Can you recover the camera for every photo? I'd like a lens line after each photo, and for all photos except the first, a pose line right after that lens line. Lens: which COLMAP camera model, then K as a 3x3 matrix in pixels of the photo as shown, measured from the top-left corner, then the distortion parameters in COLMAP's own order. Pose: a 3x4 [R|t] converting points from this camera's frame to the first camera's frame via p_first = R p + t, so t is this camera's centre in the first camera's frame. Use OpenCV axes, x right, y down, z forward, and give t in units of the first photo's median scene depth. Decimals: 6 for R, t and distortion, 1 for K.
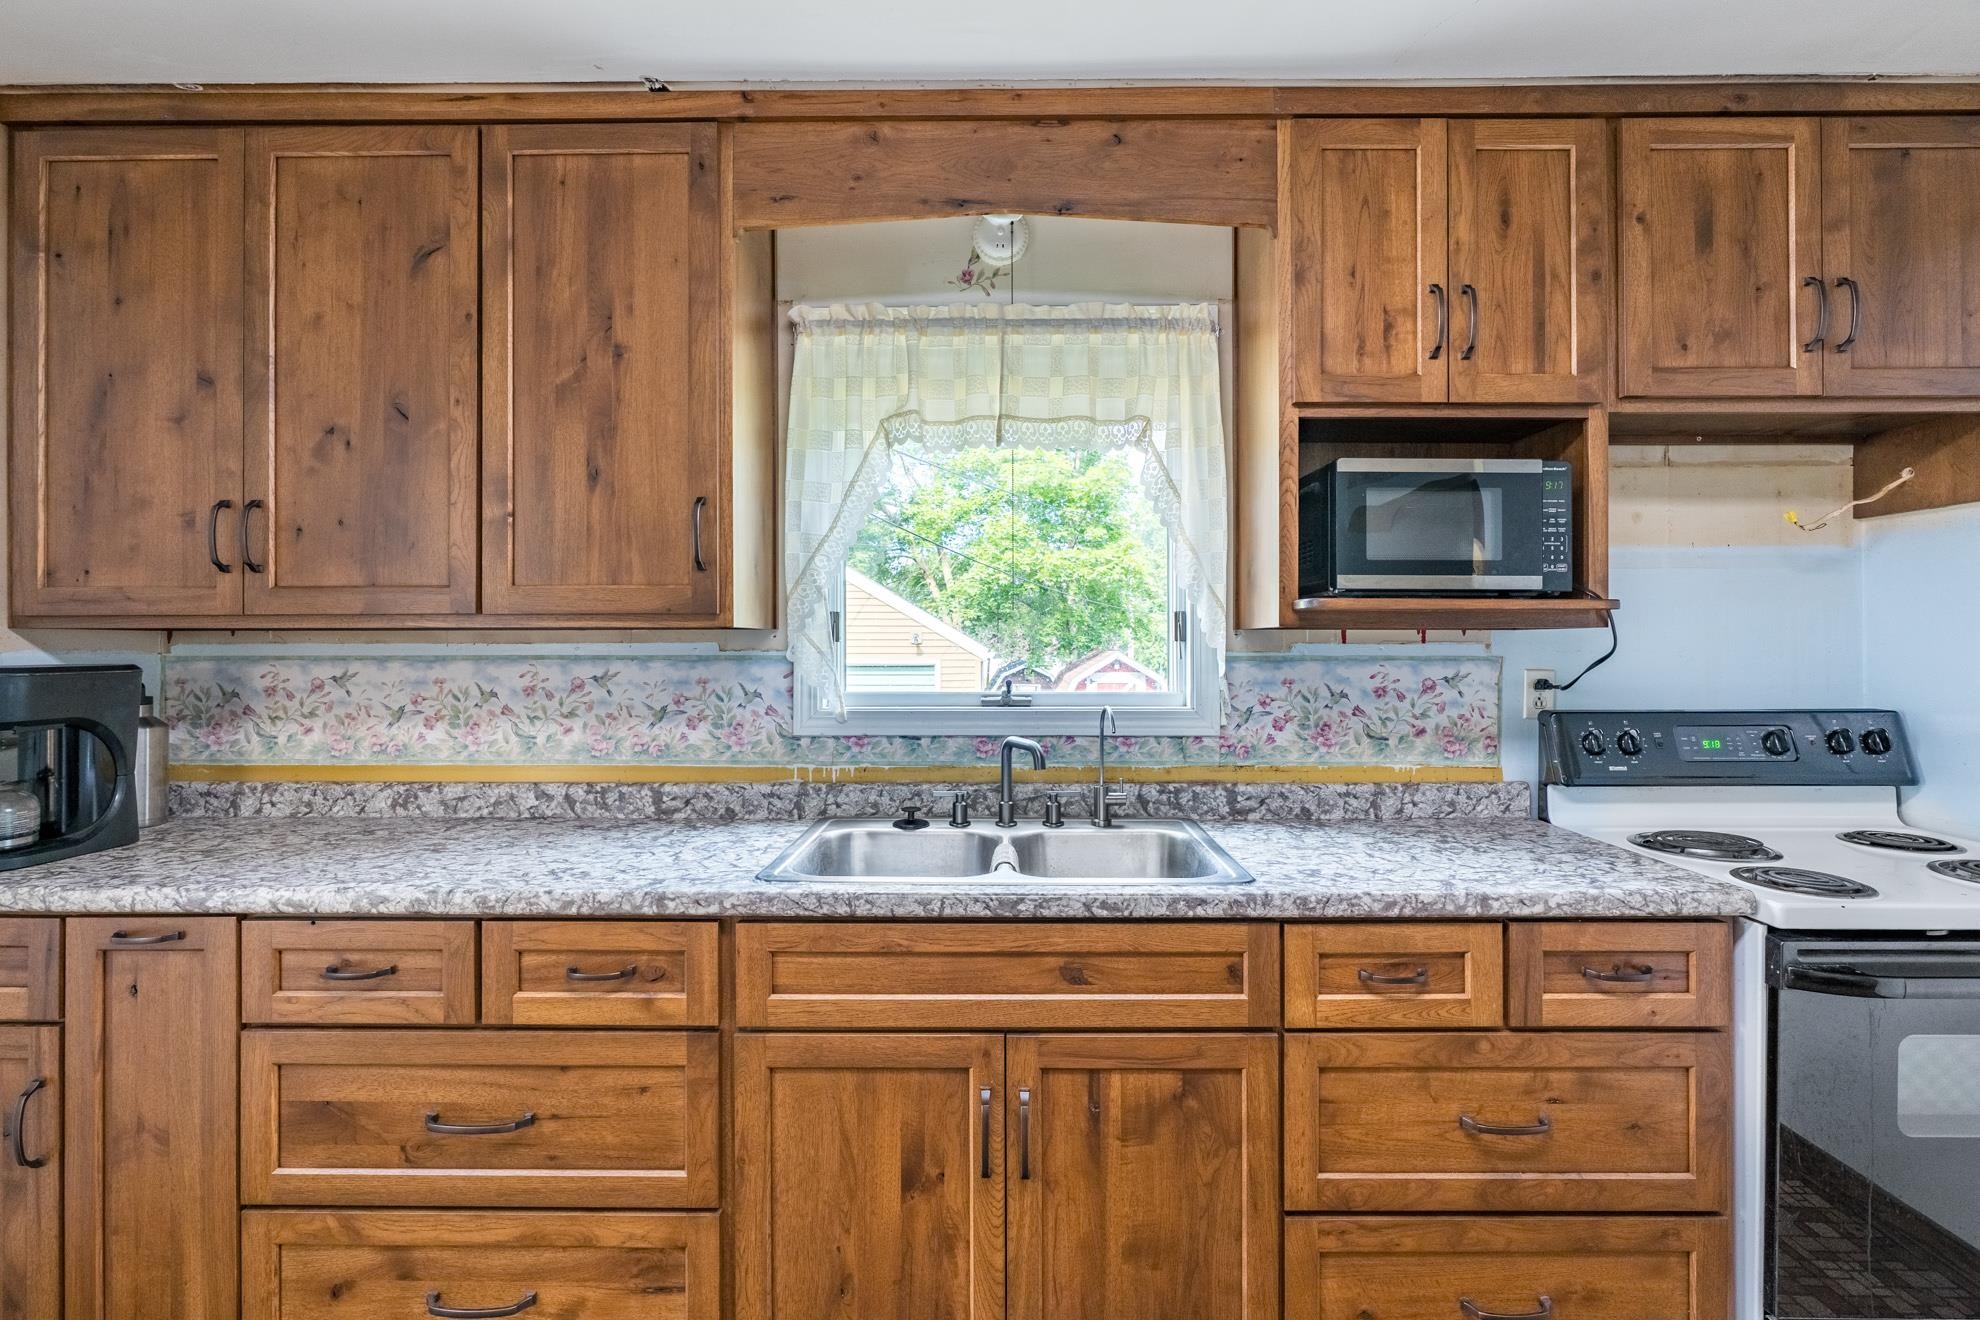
lens RADIAL K [[913.3, 0, 1028.3], [0, 913.3, 659.8], [0, 0, 1]] dist [-0.007151, 0.000757]
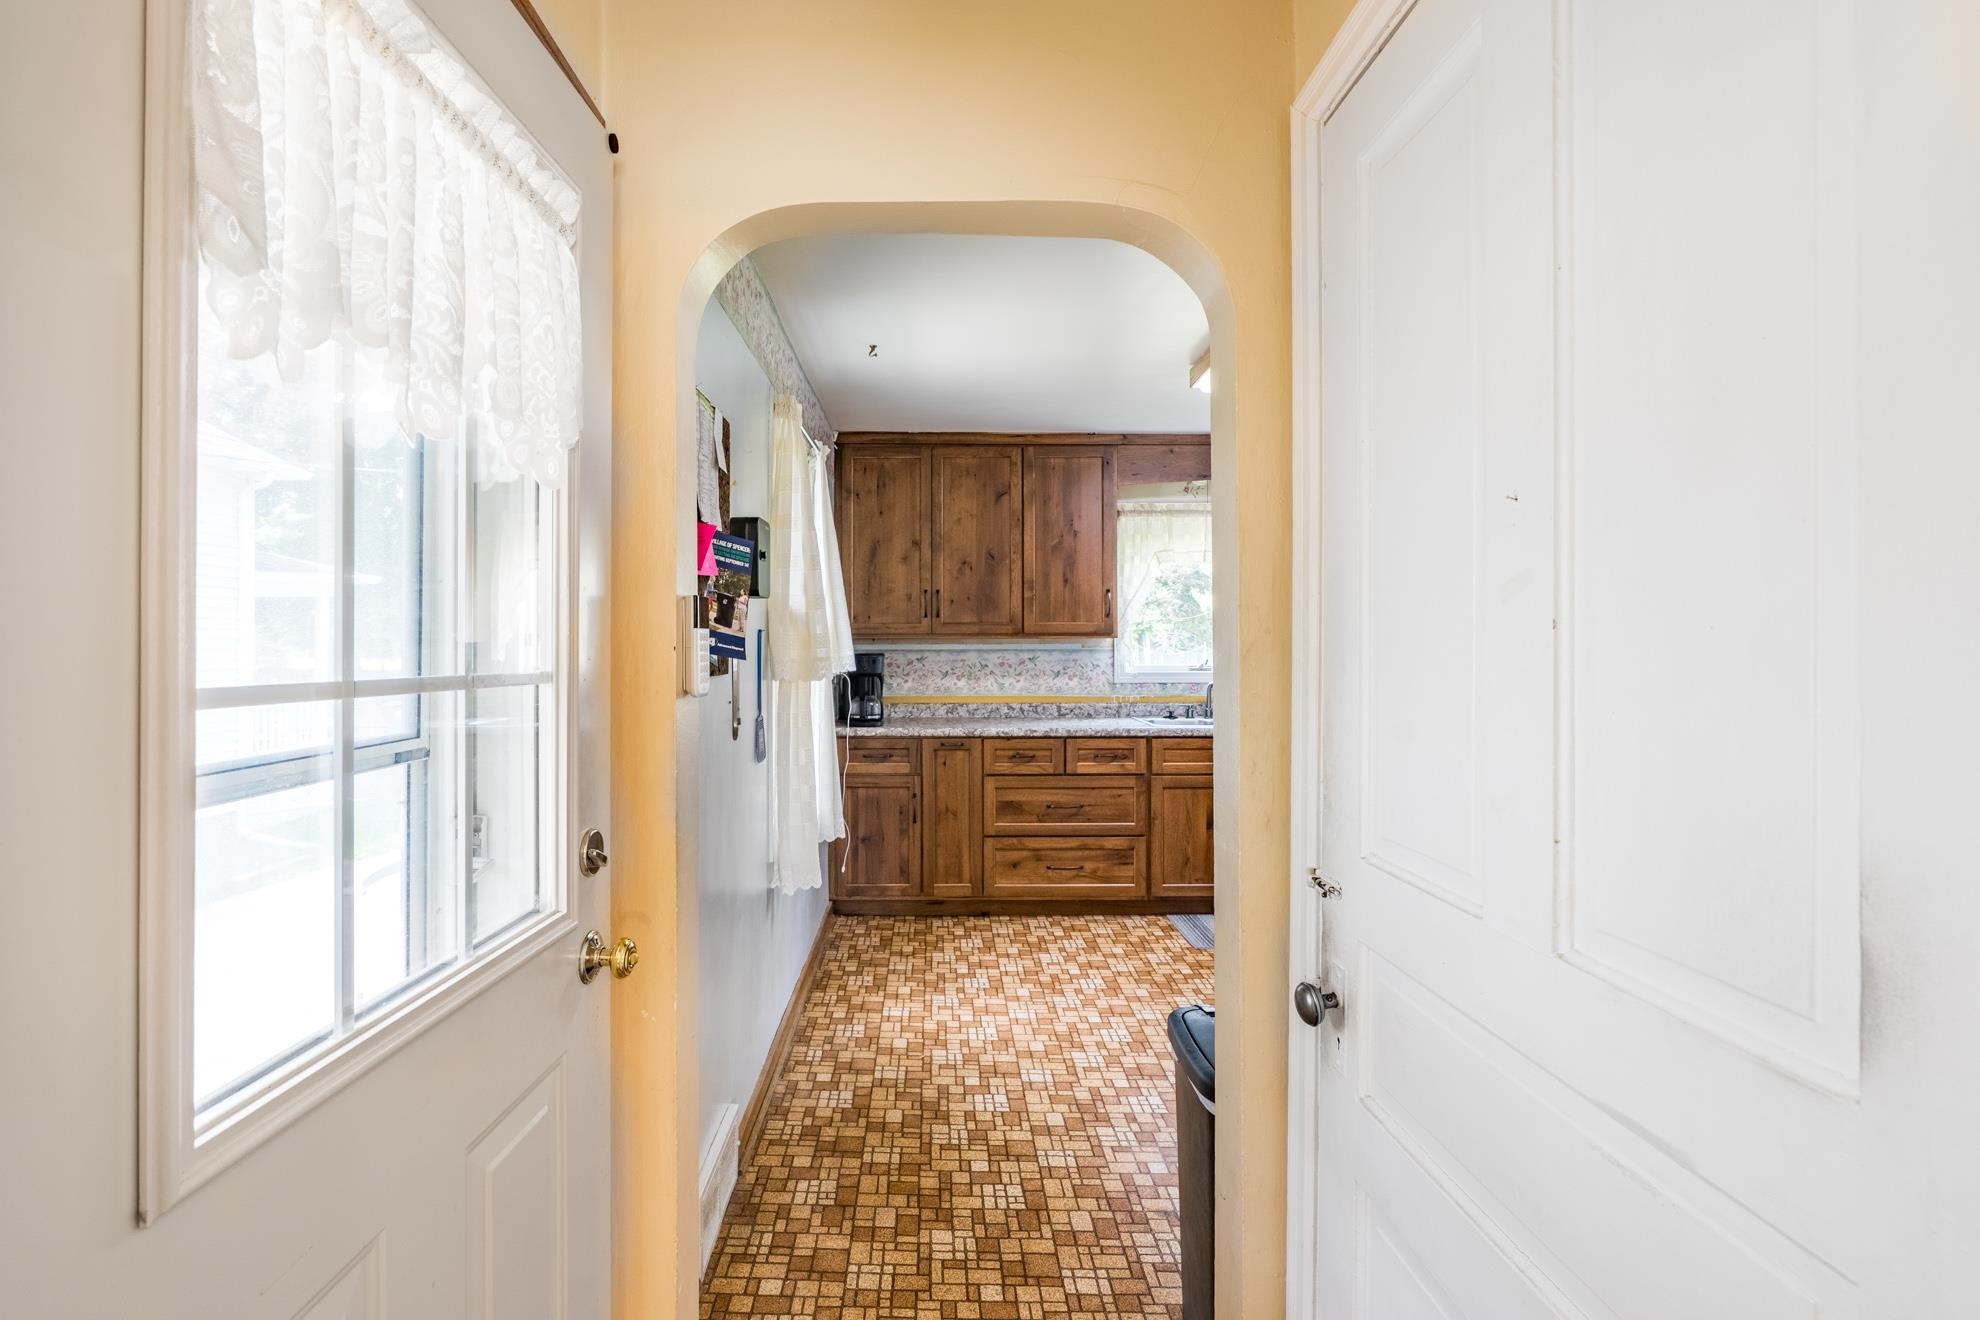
lens RADIAL K [[896.5, 0, 976.2], [0, 896.5, 665.3], [0, 0, 1]] dist [-0.009794, 0.000179]
pose [[0.999828, -0.001551, 0.018461, -0.784210], [0.001326, 0.999925, 0.012167, 0.010115], [-0.018479, -0.012140, 0.999756, -1.579224]]
